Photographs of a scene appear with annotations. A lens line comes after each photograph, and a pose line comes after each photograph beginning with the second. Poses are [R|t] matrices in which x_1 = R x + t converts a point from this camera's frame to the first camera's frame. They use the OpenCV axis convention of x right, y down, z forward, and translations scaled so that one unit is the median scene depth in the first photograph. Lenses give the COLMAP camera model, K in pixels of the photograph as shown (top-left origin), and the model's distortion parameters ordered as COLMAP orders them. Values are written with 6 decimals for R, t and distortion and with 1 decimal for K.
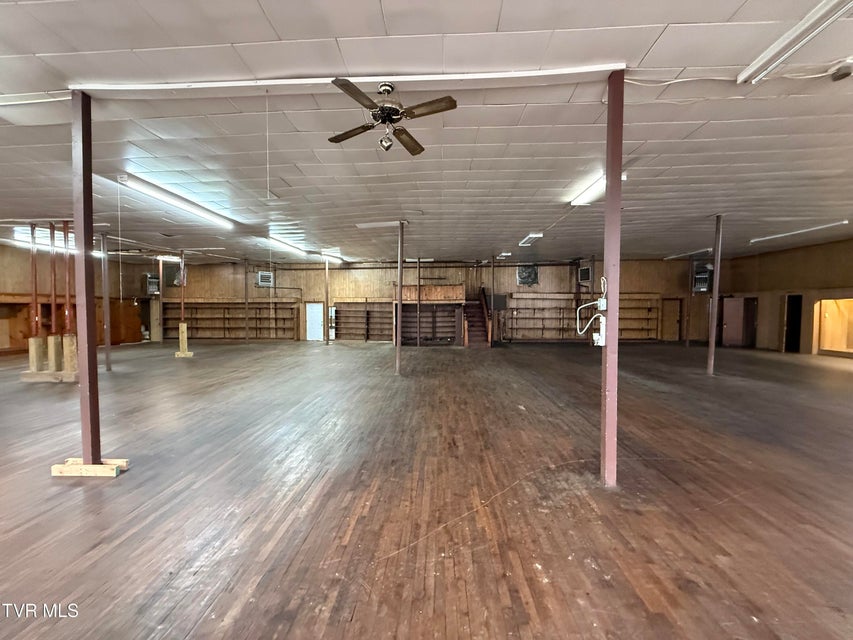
lens RADIAL K [[338.6, 0, 425.0], [0, 338.6, 319.9], [0, 0, 1]] dist [0.000029, -0.000134]
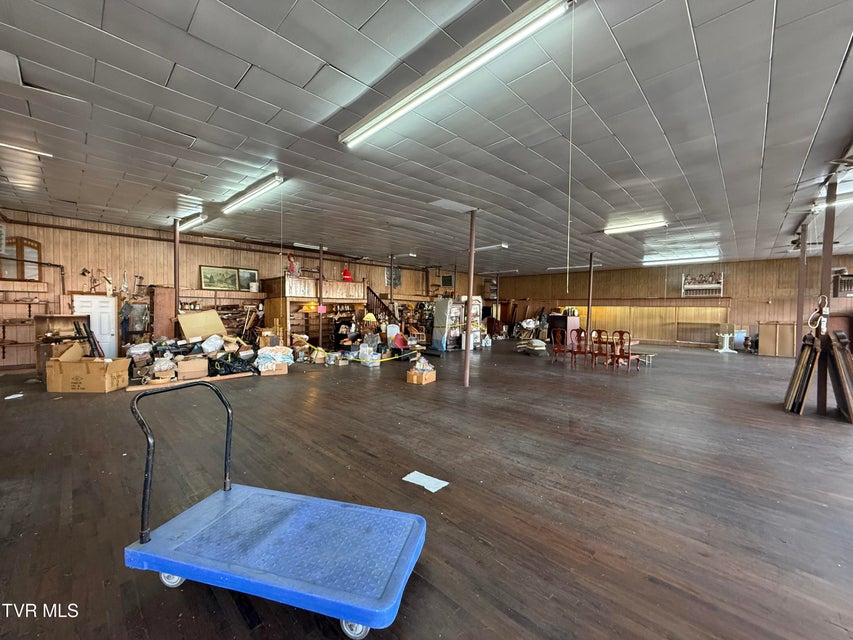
lens RADIAL K [[338.1, 0, 426.5], [0, 338.1, 320.0], [0, 0, 1]] dist [-0.000393, -0.000062]
pose [[0.657813, -0.013263, 0.753065, -0.398108], [0.014643, 0.999881, 0.004819, -0.006049], [-0.753039, 0.007857, 0.657929, 0.259155]]
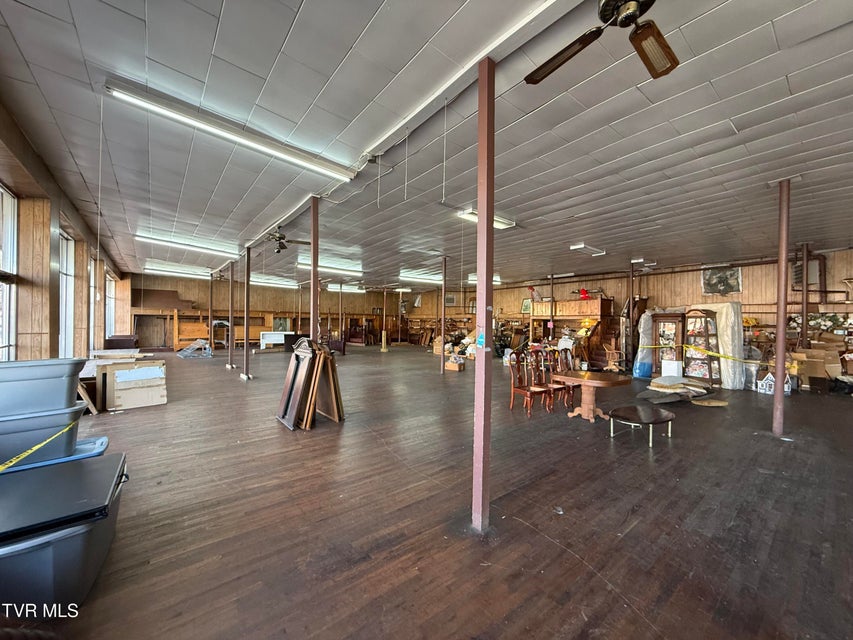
lens RADIAL K [[338.6, 0, 425.0], [0, 338.6, 319.9], [0, 0, 1]] dist [0.000029, -0.000134]
pose [[0.662905, 0.003910, -0.748693, 0.431784], [-0.037378, 0.998912, -0.027878, -0.003410], [0.747770, 0.046466, 0.662330, 0.044442]]
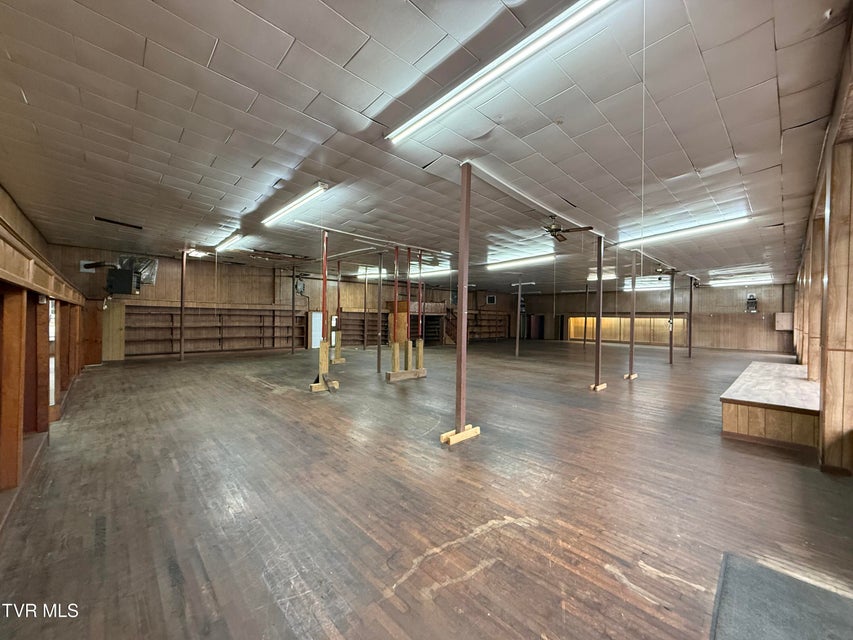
lens RADIAL K [[338.1, 0, 426.5], [0, 338.1, 320.0], [0, 0, 1]] dist [-0.000393, -0.000062]
pose [[0.699420, 0.009241, 0.714651, -0.870051], [0.009169, 0.999718, -0.021901, 0.001417], [-0.714652, 0.021871, 0.699138, 0.036623]]
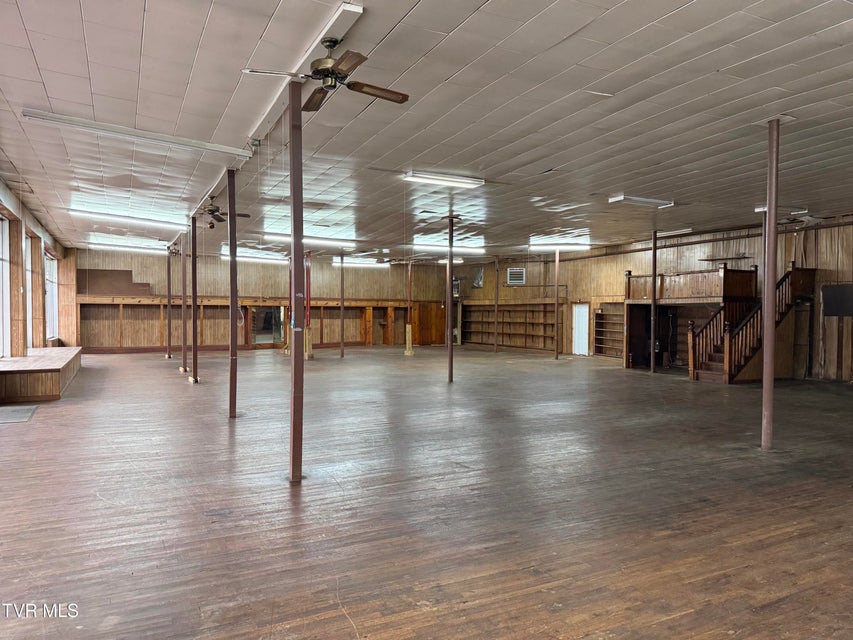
lens RADIAL K [[594.7, 0, 424.4], [0, 594.7, 322.5], [0, 0, 1]] dist [0.087779, -0.111849]
pose [[0.492331, 0.018542, -0.870211, 0.663716], [-0.033147, 0.999447, 0.002543, -0.002290], [0.869777, 0.027593, 0.492673, 0.069061]]
